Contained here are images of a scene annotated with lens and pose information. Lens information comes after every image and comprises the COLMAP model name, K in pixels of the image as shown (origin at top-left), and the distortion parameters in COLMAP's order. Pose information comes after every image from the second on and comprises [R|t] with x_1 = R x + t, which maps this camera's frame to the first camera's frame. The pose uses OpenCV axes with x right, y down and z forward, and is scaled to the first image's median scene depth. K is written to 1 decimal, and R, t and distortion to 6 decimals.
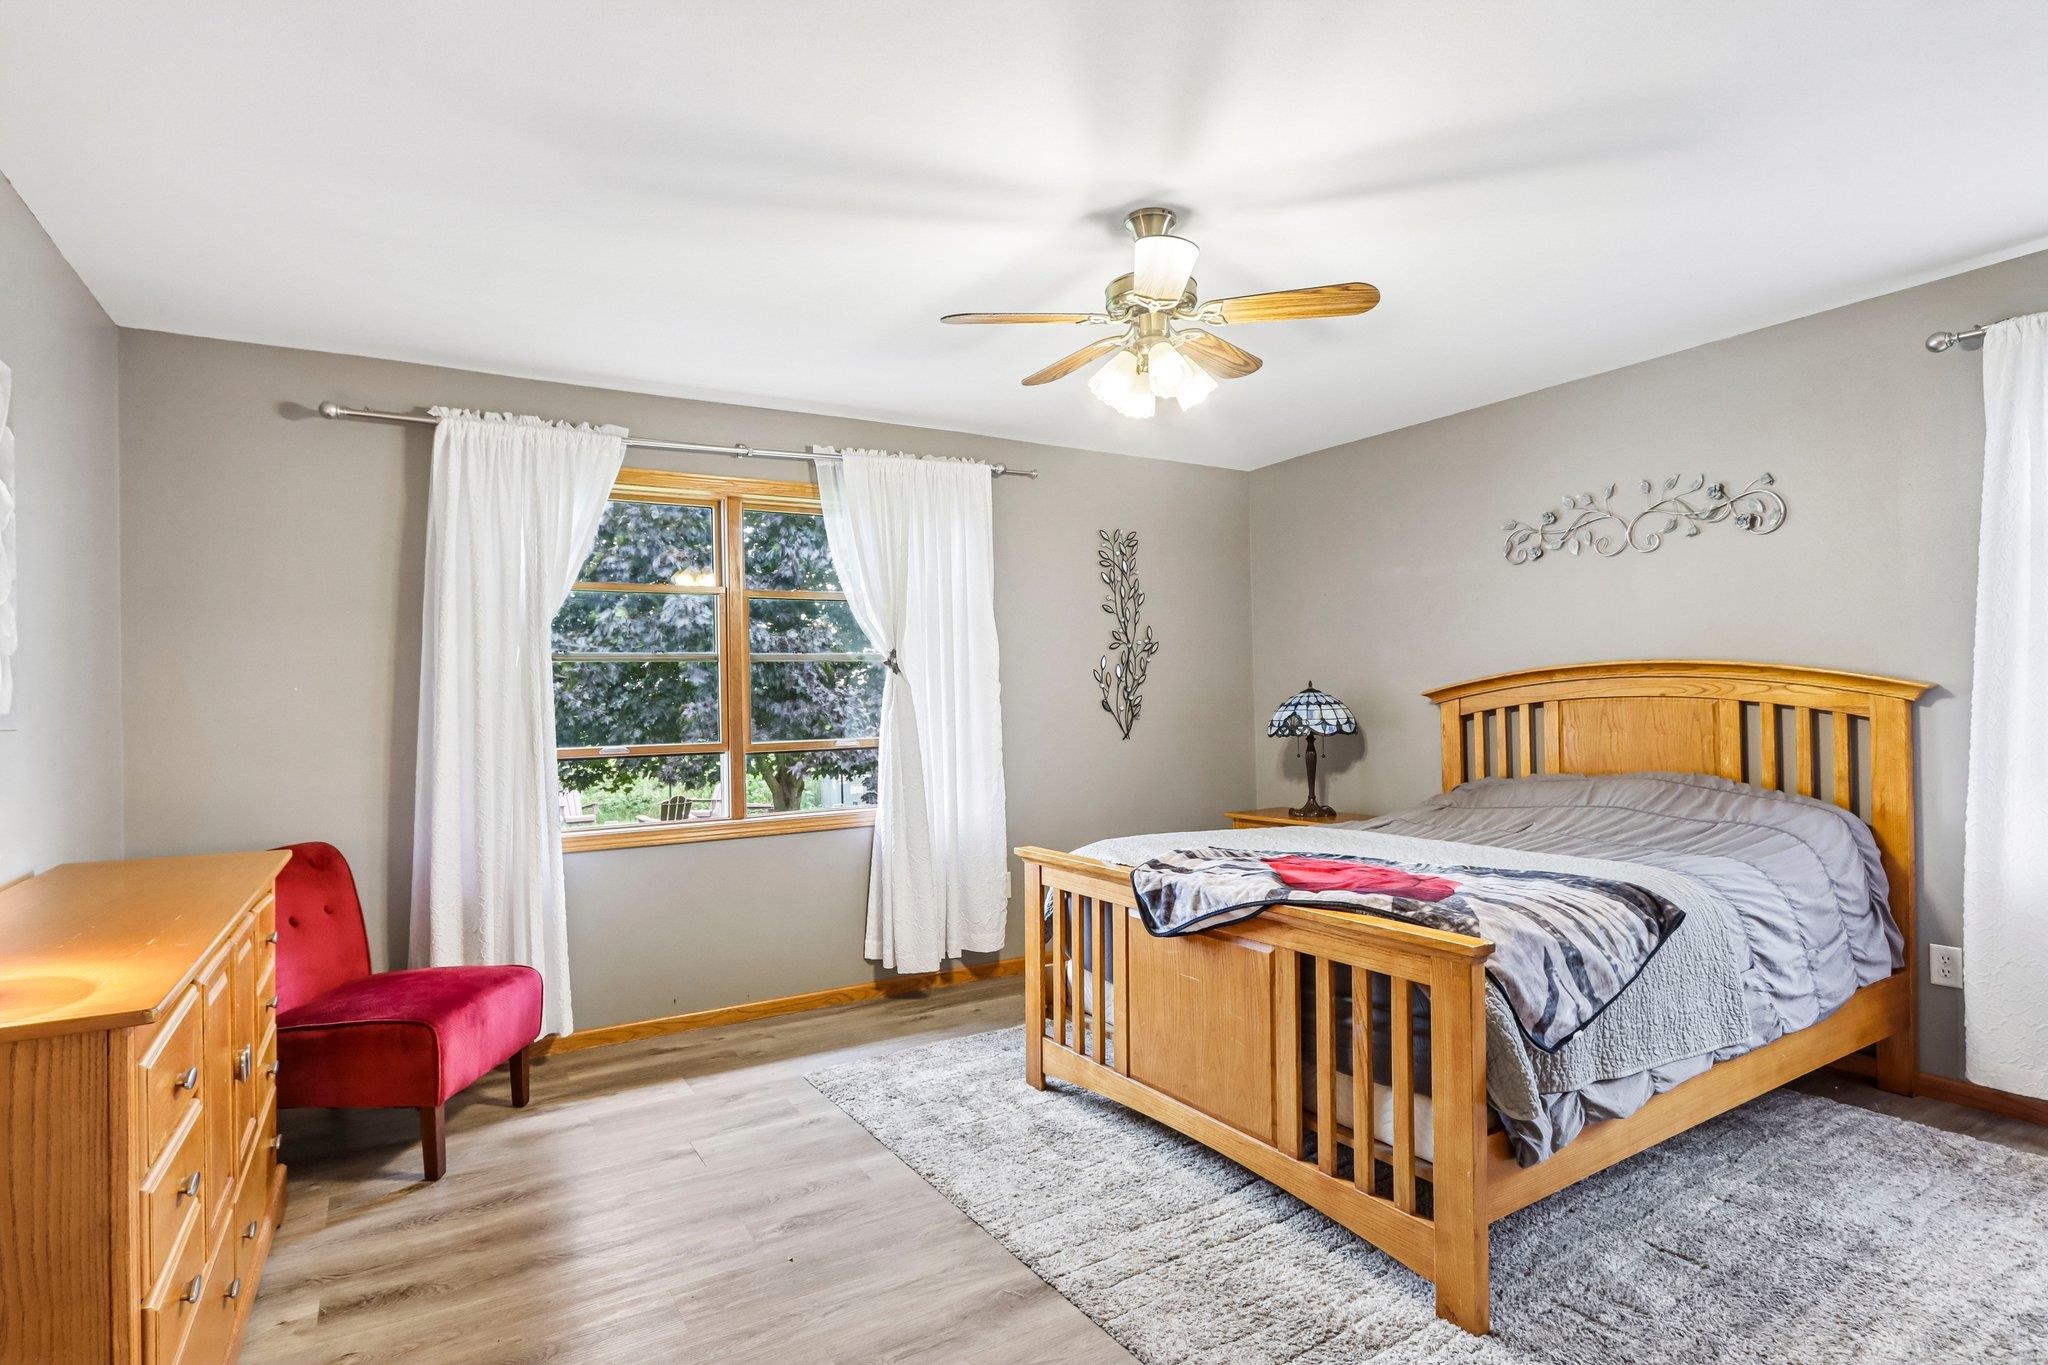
lens RADIAL K [[1022.3, 0, 1002.1], [0, 1022.3, 683.4], [0, 0, 1]] dist [-0.026911, 0.007330]
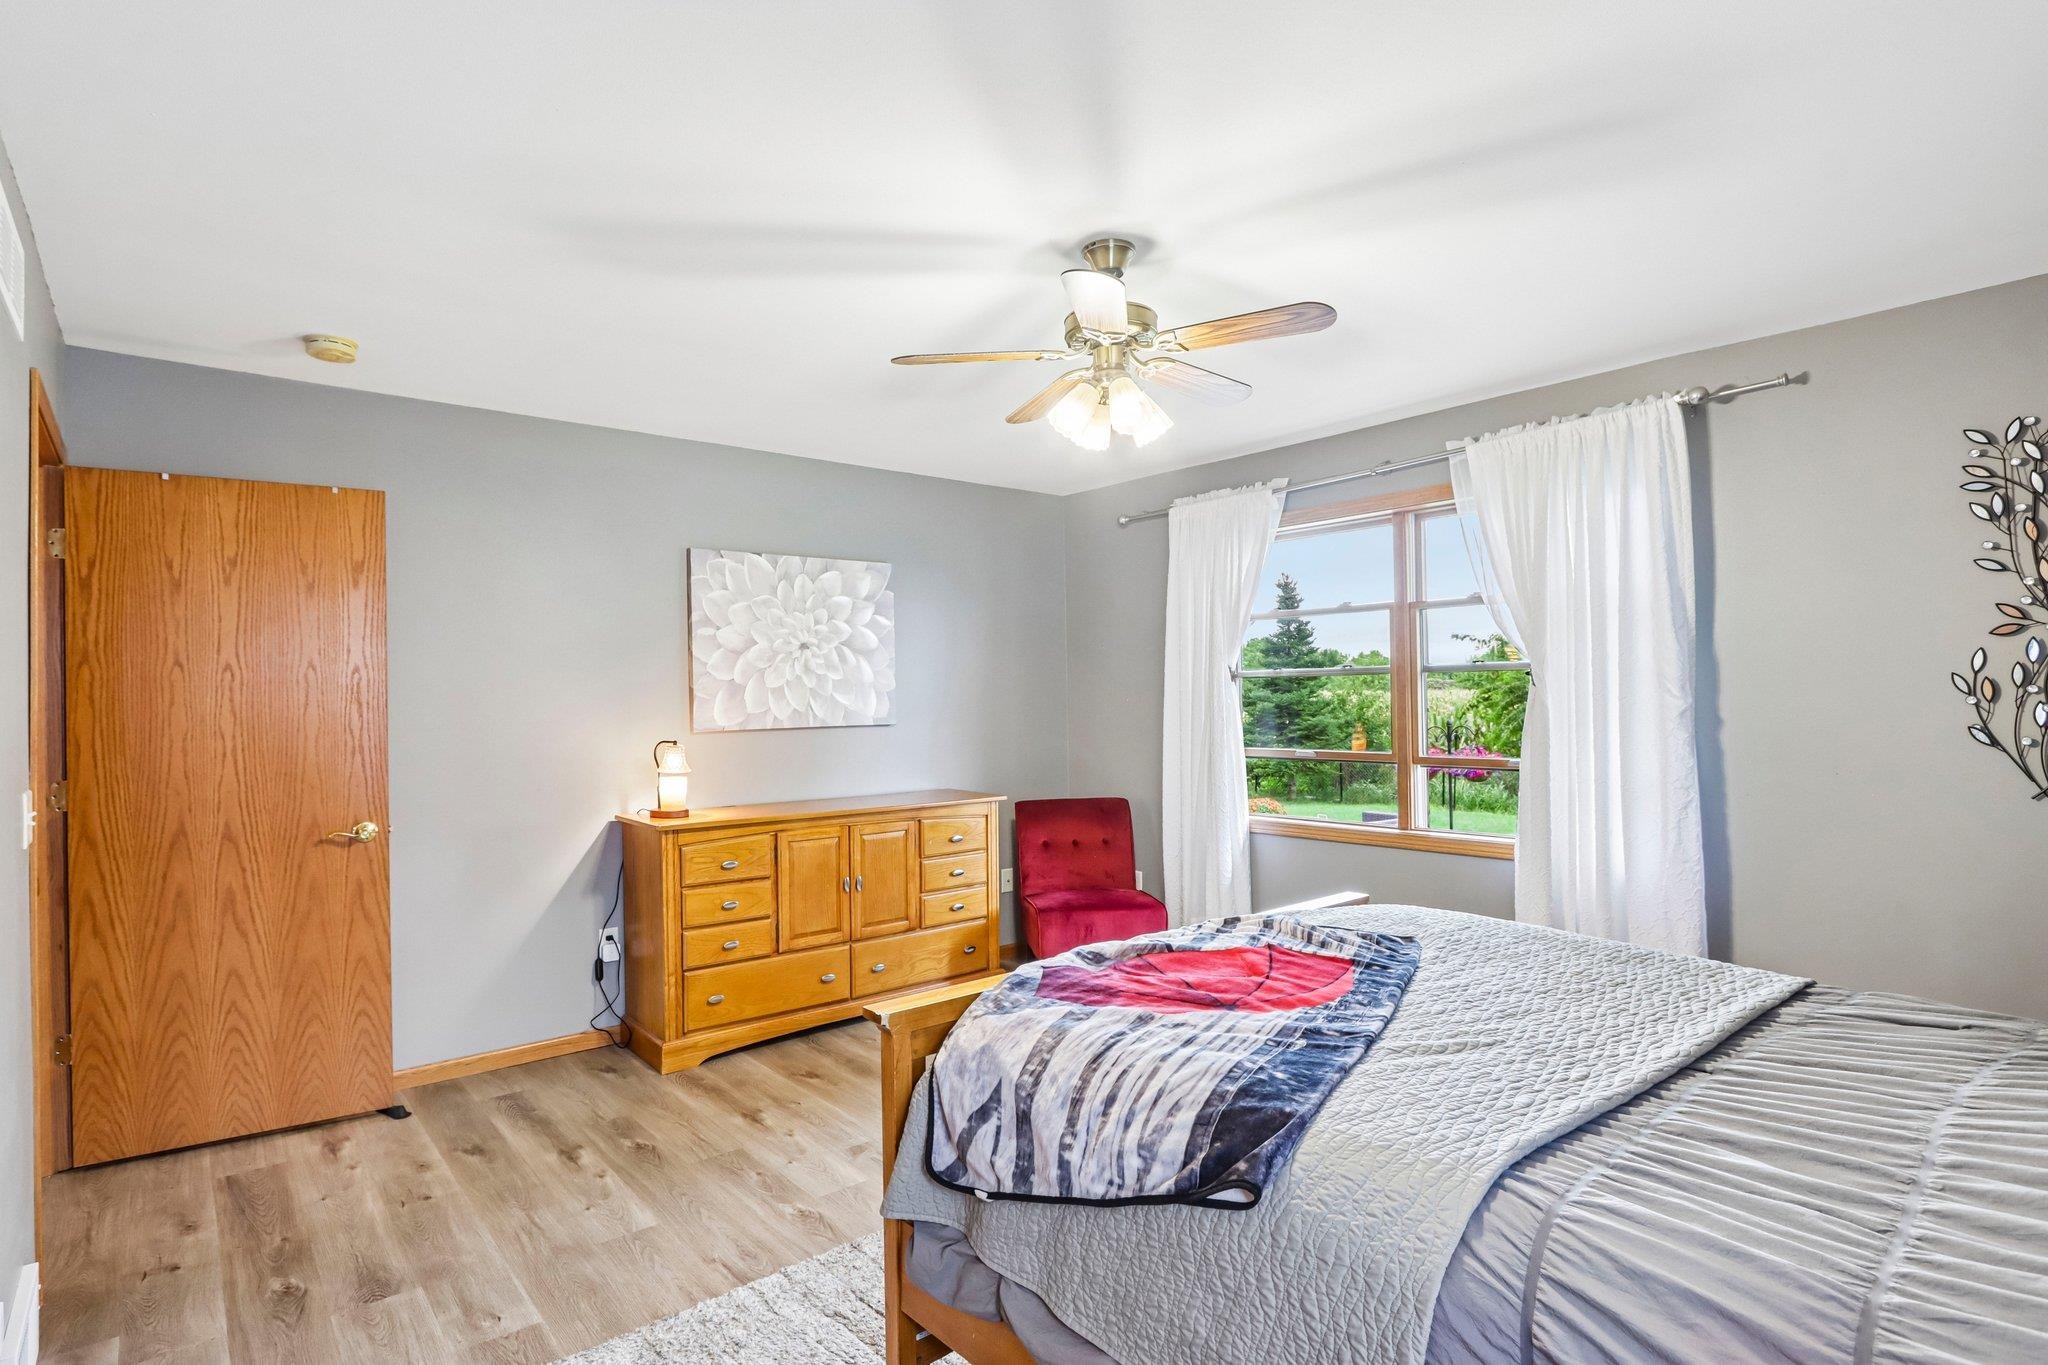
lens RADIAL K [[1022.3, 0, 1002.1], [0, 1022.3, 683.4], [0, 0, 1]] dist [-0.026911, 0.007330]
pose [[0.176843, 0.001725, -0.984238, 0.765873], [0.028152, 0.999580, 0.006810, -0.036087], [0.983836, -0.028913, 0.176720, 0.496955]]
